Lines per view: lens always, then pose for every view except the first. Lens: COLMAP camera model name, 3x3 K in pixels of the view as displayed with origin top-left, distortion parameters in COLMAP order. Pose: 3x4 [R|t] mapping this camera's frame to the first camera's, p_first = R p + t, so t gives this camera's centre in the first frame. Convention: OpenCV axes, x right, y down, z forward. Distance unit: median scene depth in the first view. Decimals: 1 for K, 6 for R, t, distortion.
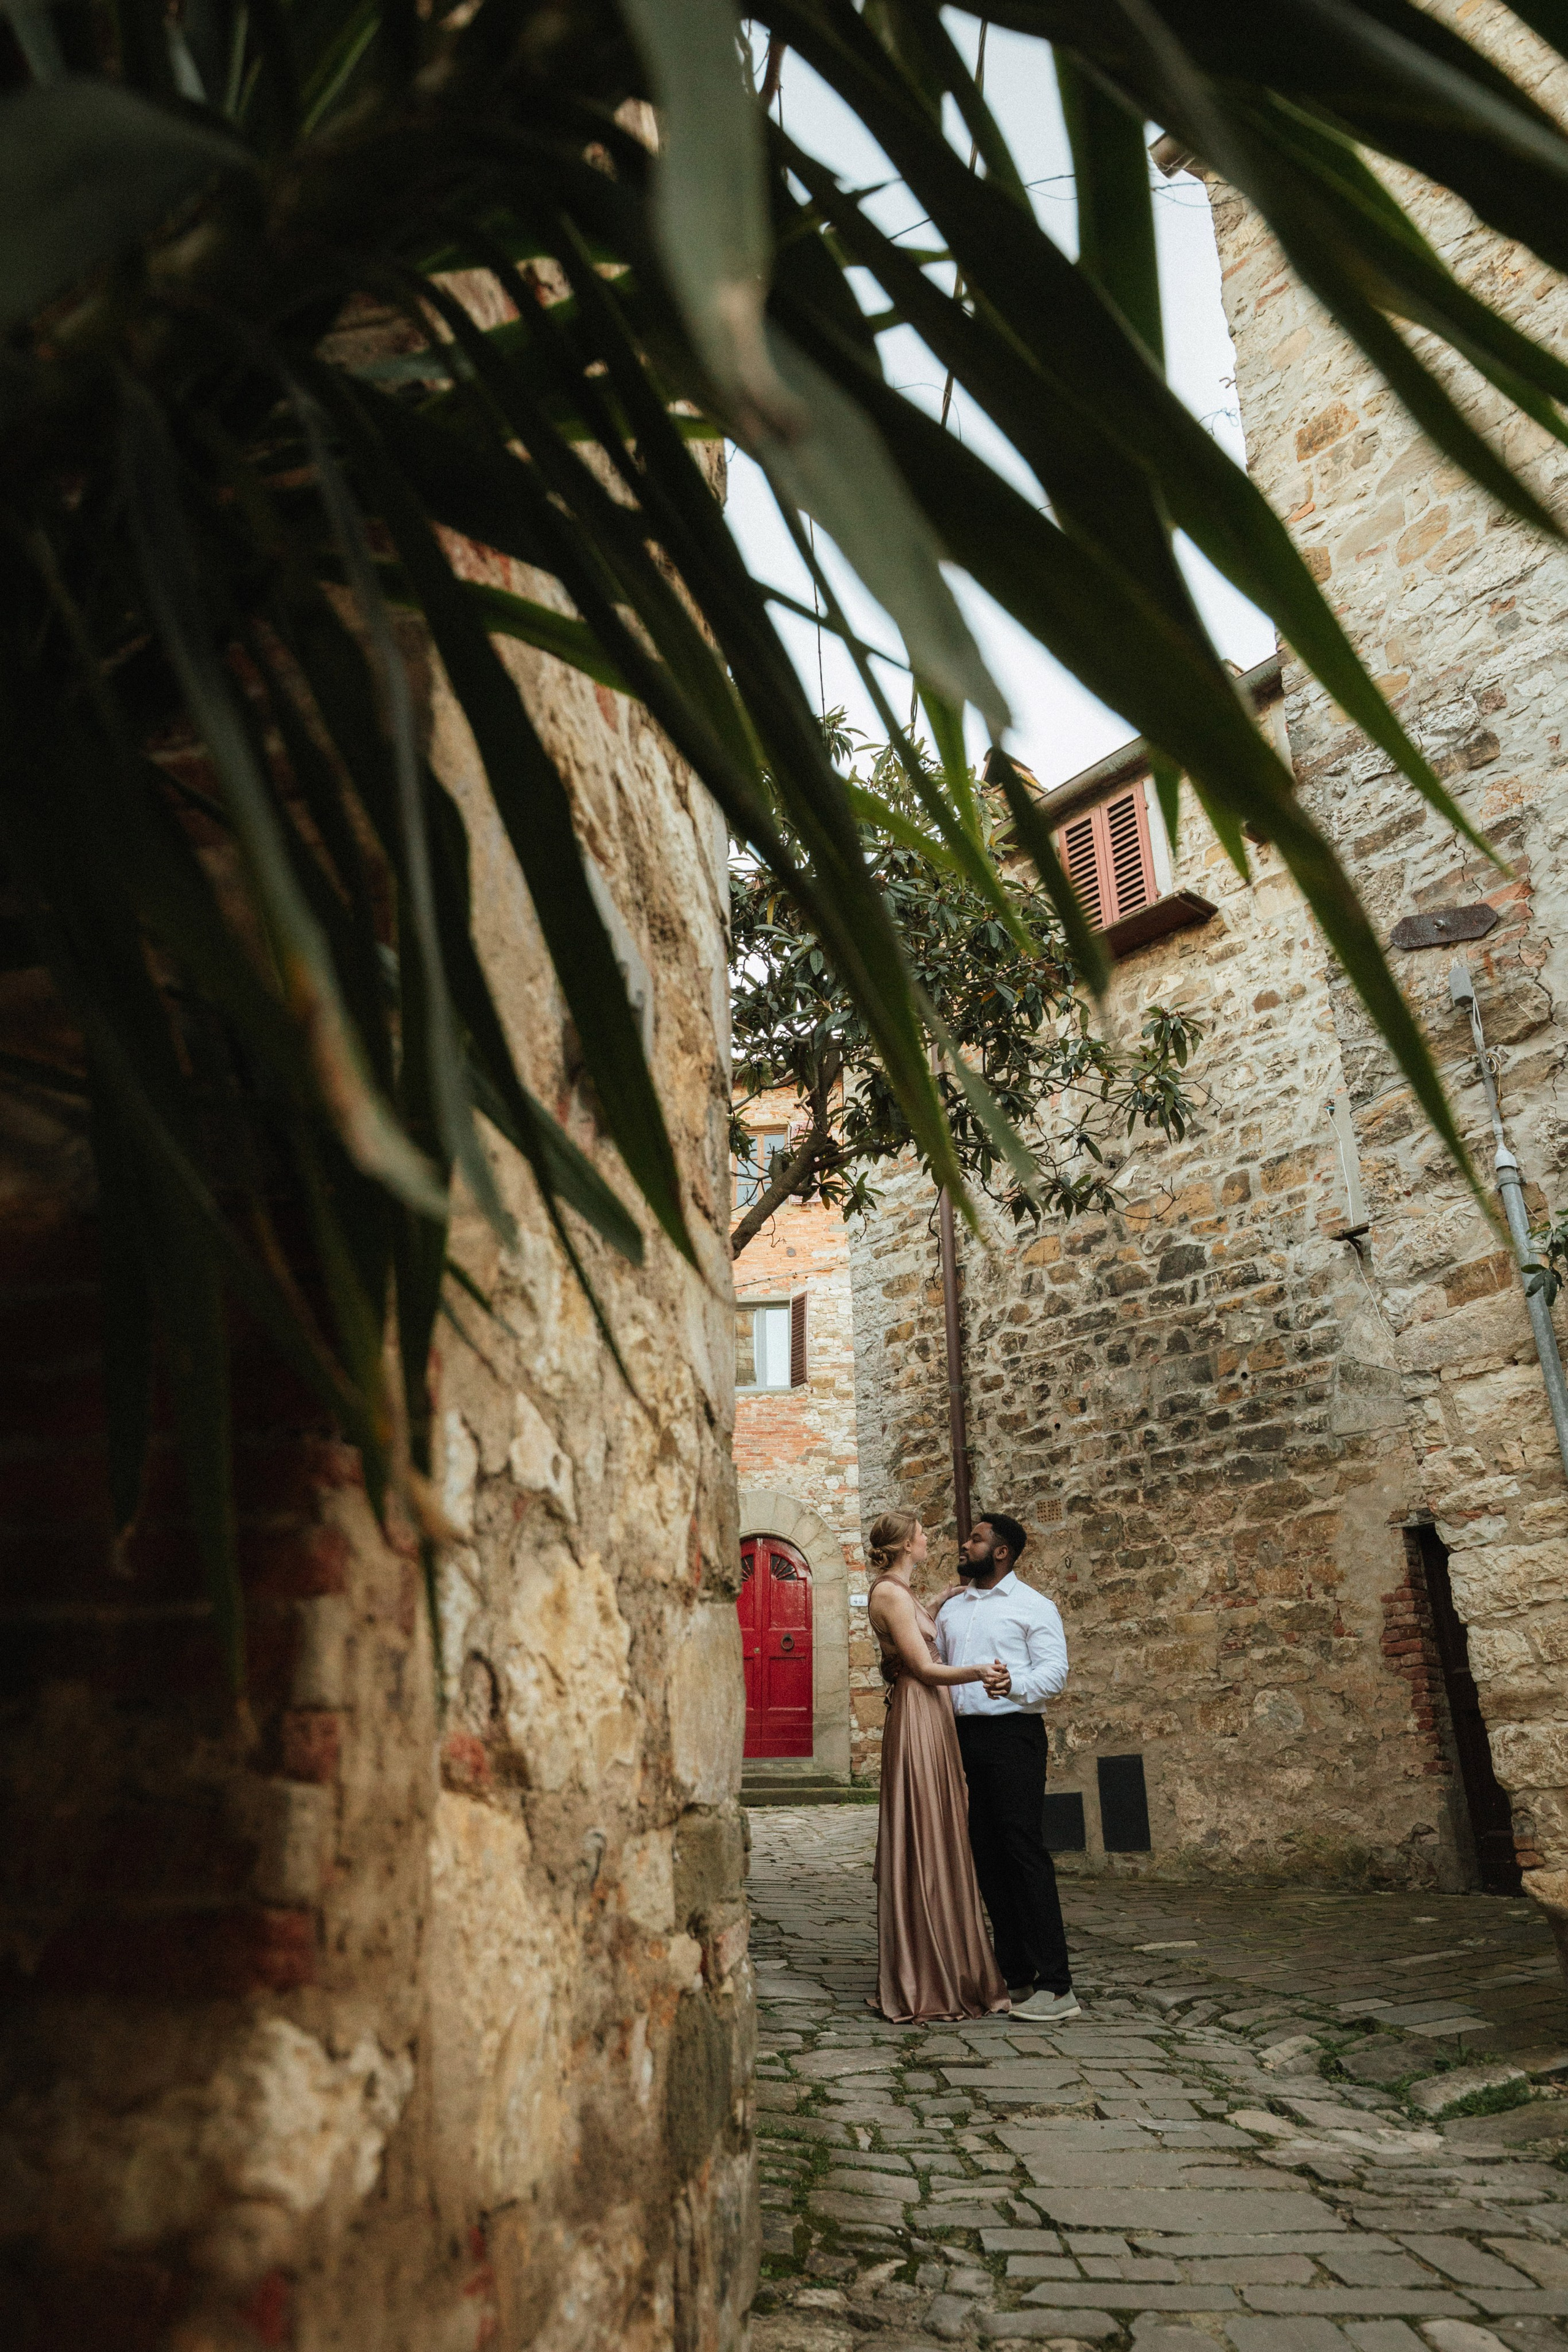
lens RADIAL K [[1619.9, 0, 777.1], [0, 1619.9, 1178.8], [0, 0, 1]] dist [-0.005989, -0.002462]
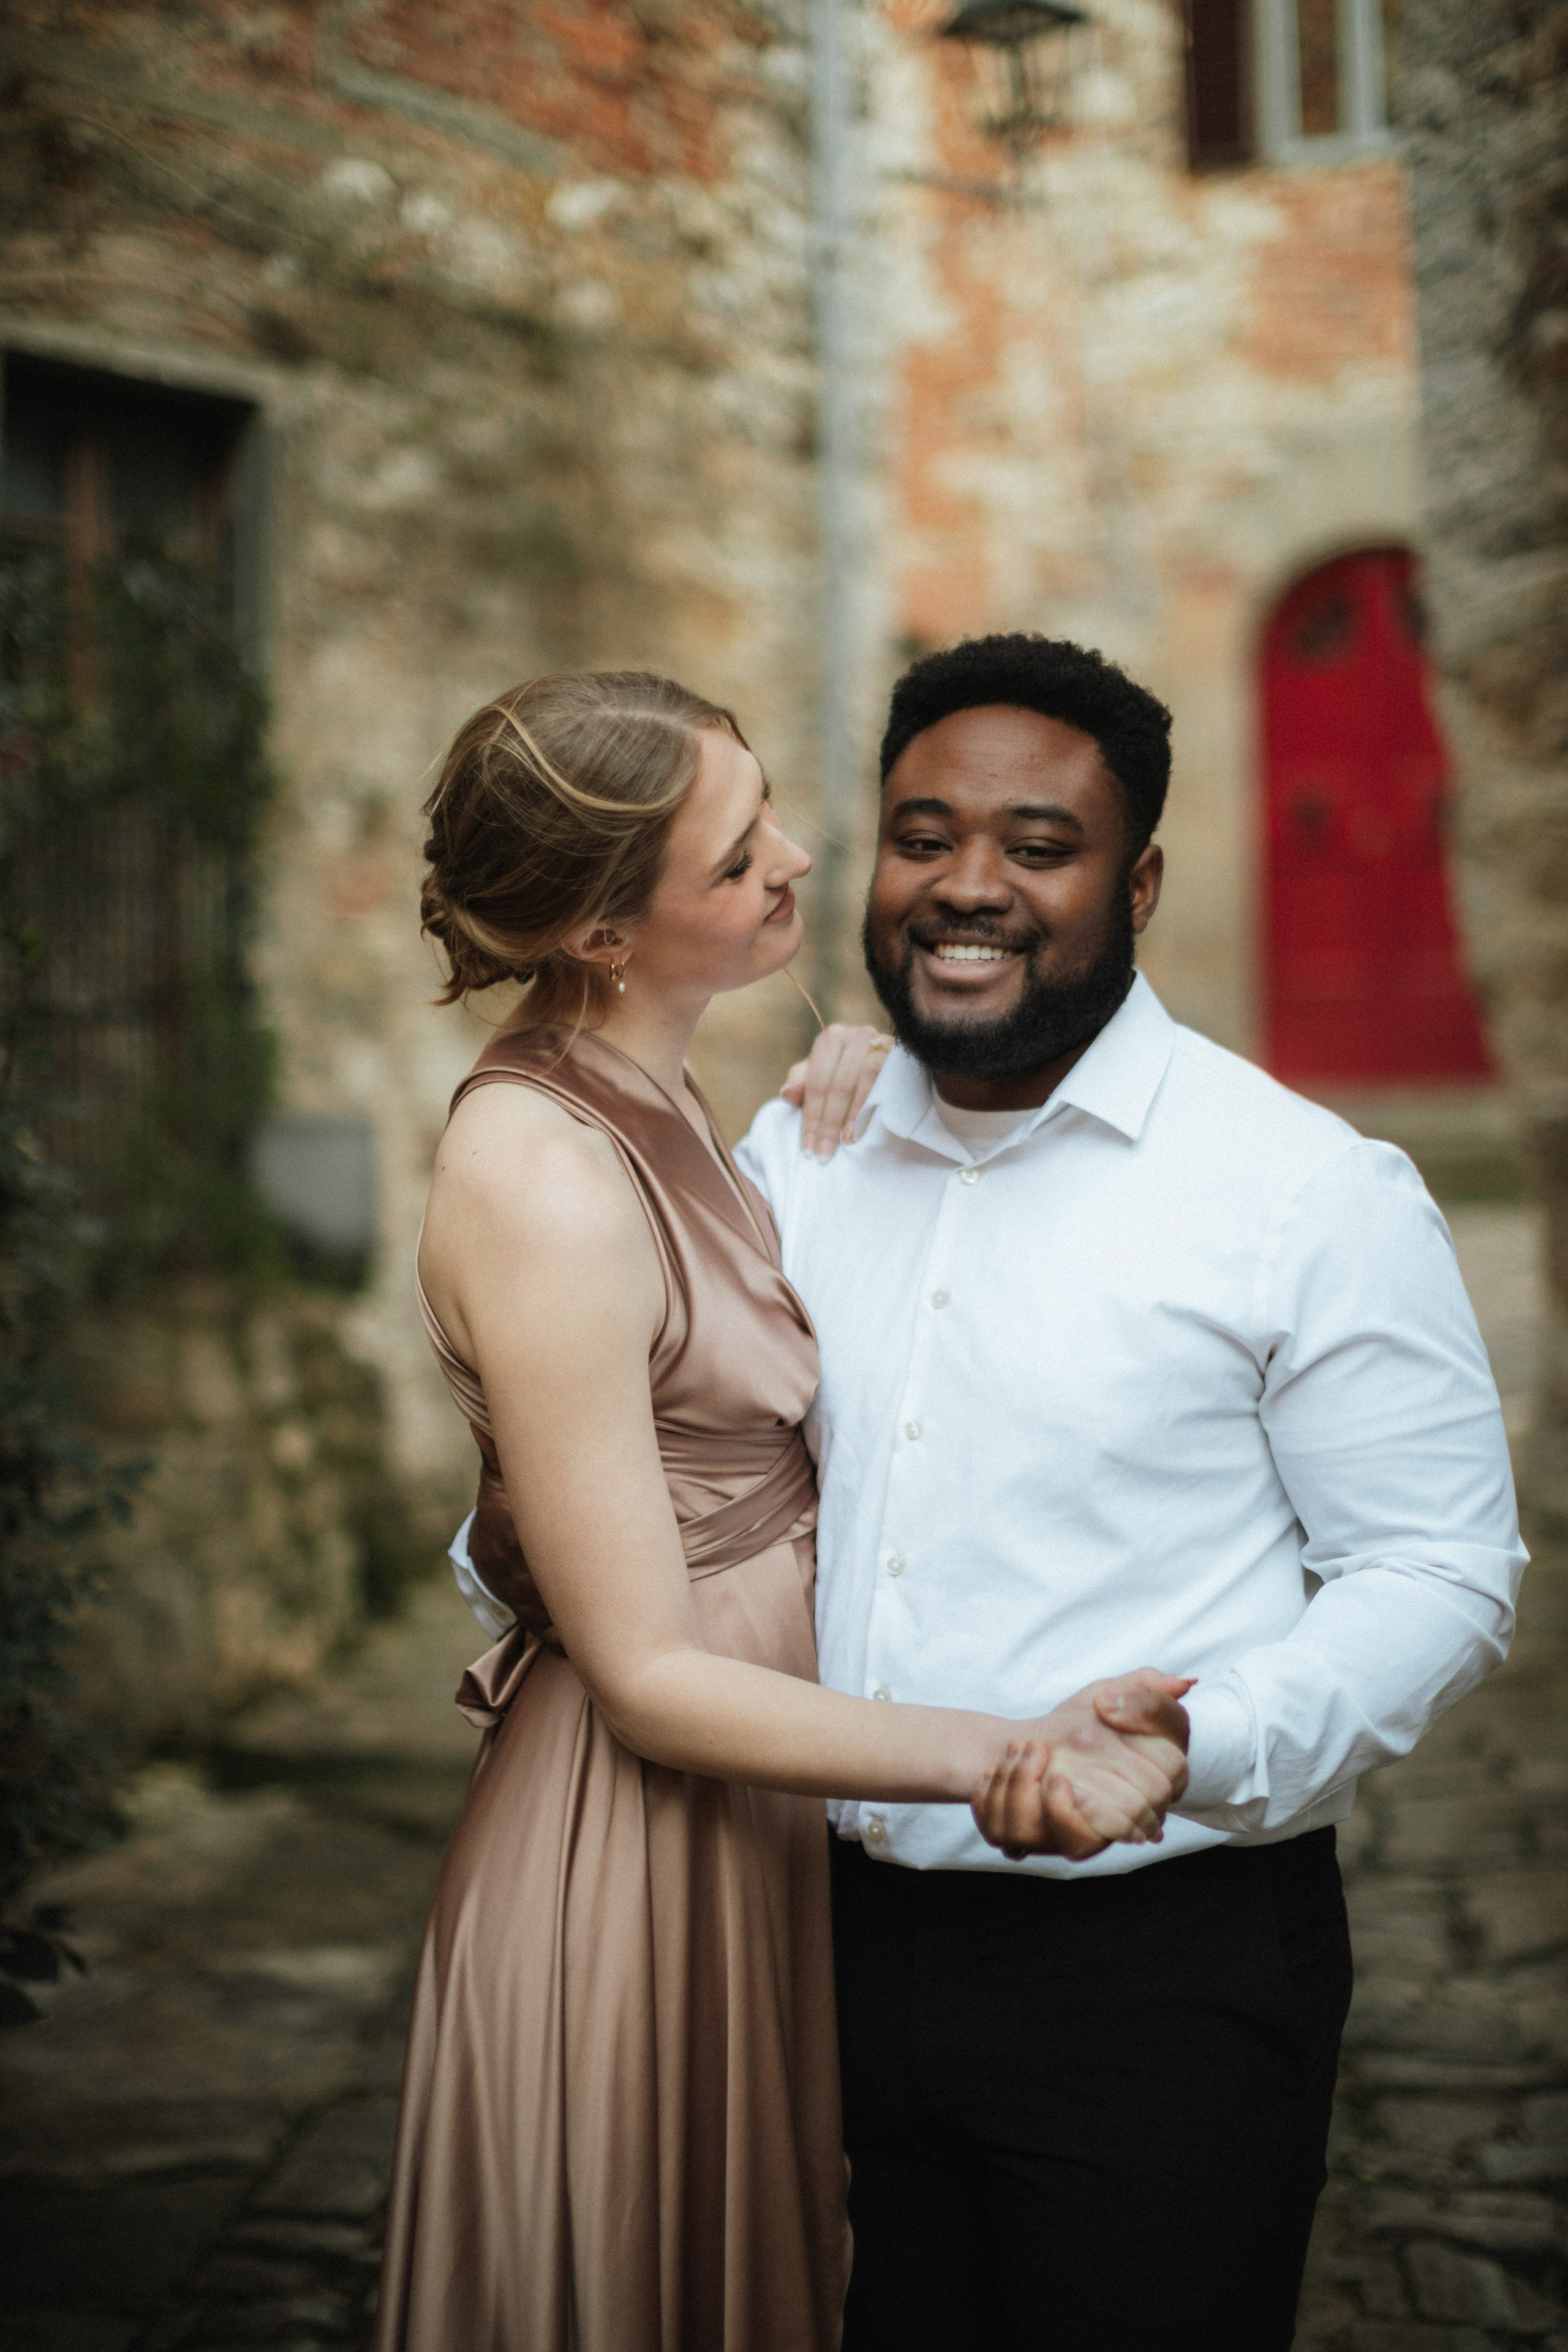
lens RADIAL K [[3344.7, 0, 784.6], [0, 3344.7, 1175.2], [0, 0, 1]] dist [-0.169359, 0.037147]
pose [[0.963131, -0.009831, -0.268854, 0.118387], [0.118604, 0.912497, 0.391513, 0.067493], [0.241480, -0.408965, 0.880020, 0.403169]]
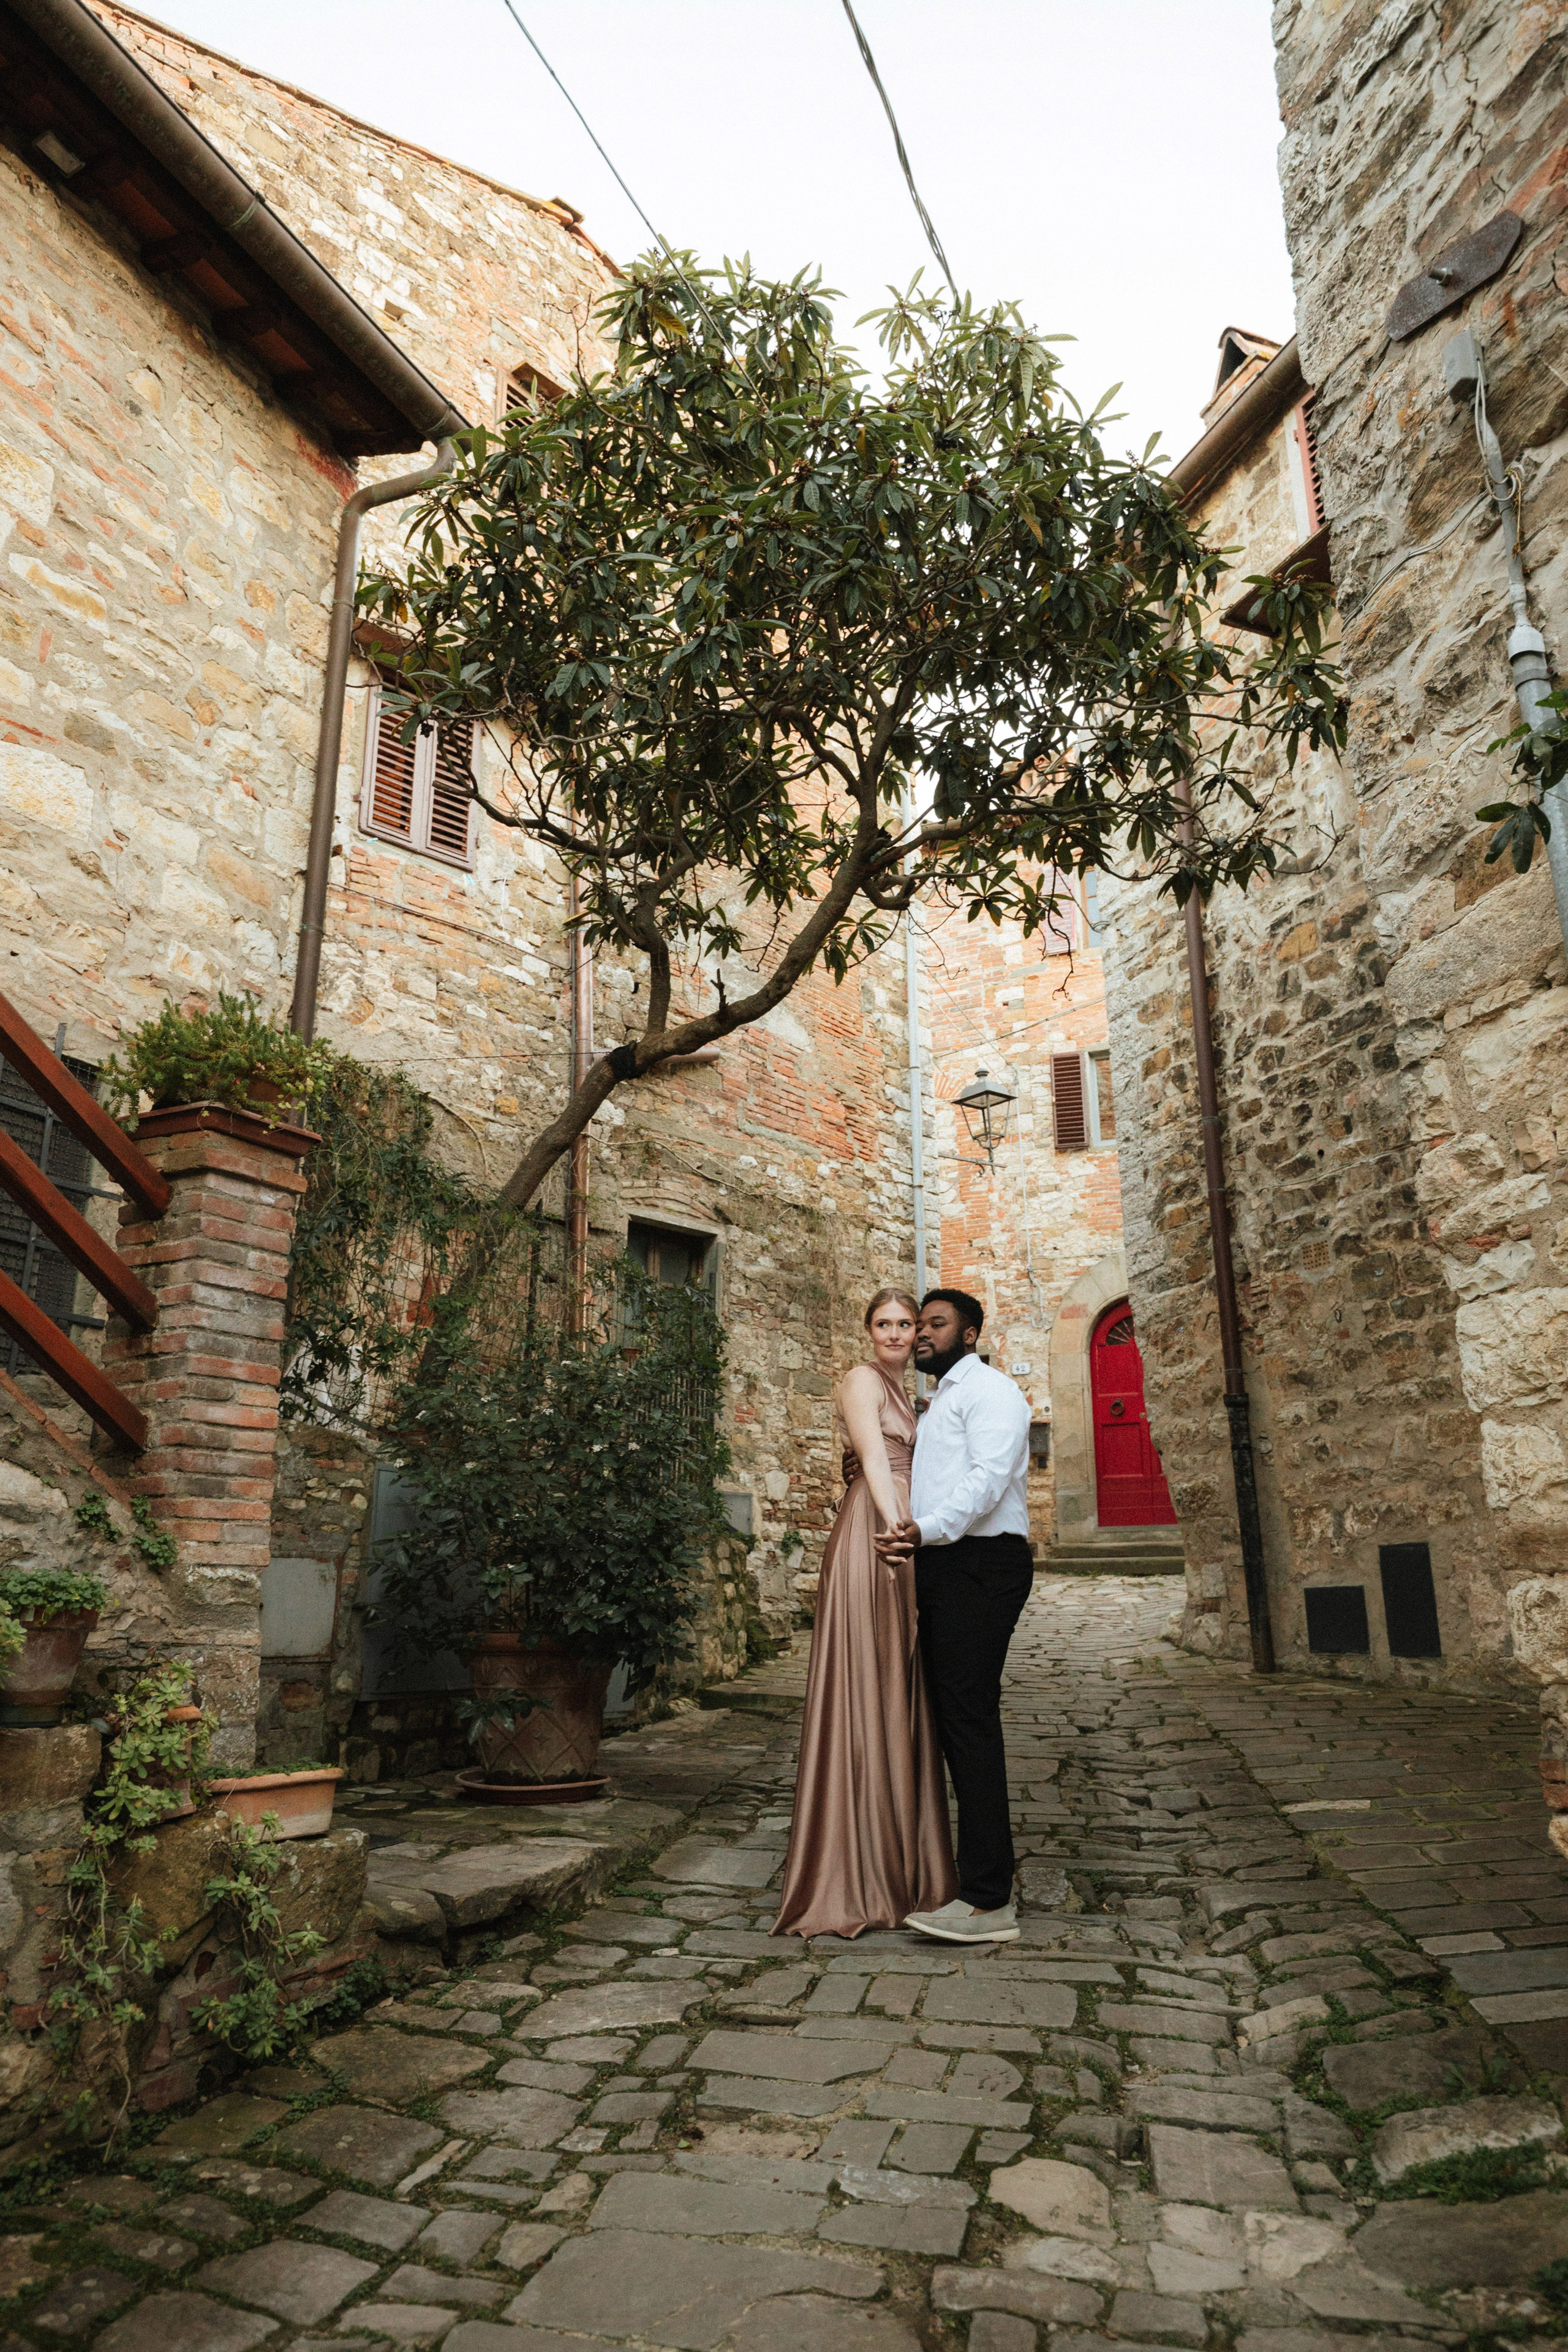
lens RADIAL K [[1570.9, 0, 788.5], [0, 1570.9, 1173.4], [0, 0, 1]] dist [-0.002027, -0.000138]
pose [[0.942559, -0.089605, -0.321798, 0.178673], [0.132396, 0.984664, 0.113611, 0.038040], [0.306683, -0.149690, 0.939967, 0.174072]]
